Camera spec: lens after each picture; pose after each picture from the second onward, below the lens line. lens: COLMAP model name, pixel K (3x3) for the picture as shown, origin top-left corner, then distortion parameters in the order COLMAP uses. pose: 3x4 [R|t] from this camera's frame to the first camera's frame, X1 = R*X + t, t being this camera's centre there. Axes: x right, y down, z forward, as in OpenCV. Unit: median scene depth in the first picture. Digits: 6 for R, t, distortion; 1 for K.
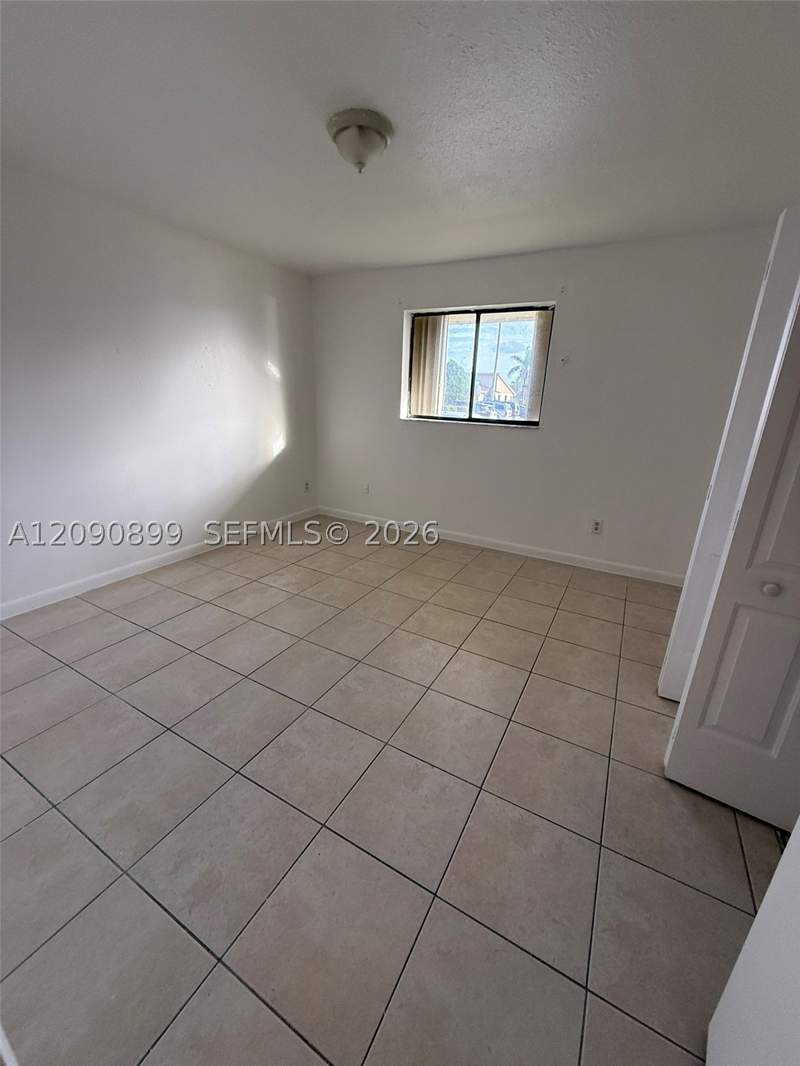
lens RADIAL K [[427.9, 0, 402.0], [0, 427.9, 533.6], [0, 0, 1]] dist [-0.002246, 0.000037]
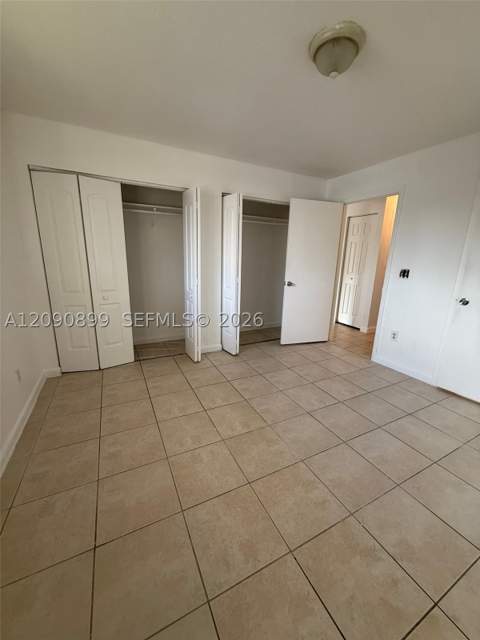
lens RADIAL K [[256.9, 0, 239.6], [0, 256.9, 318.8], [0, 0, 1]] dist [-0.002246, 0.000037]
pose [[-0.826484, -0.191051, 0.529550, -0.268011], [0.123272, 0.856407, 0.501370, -0.426179], [-0.549297, 0.479653, -0.684255, 1.315172]]
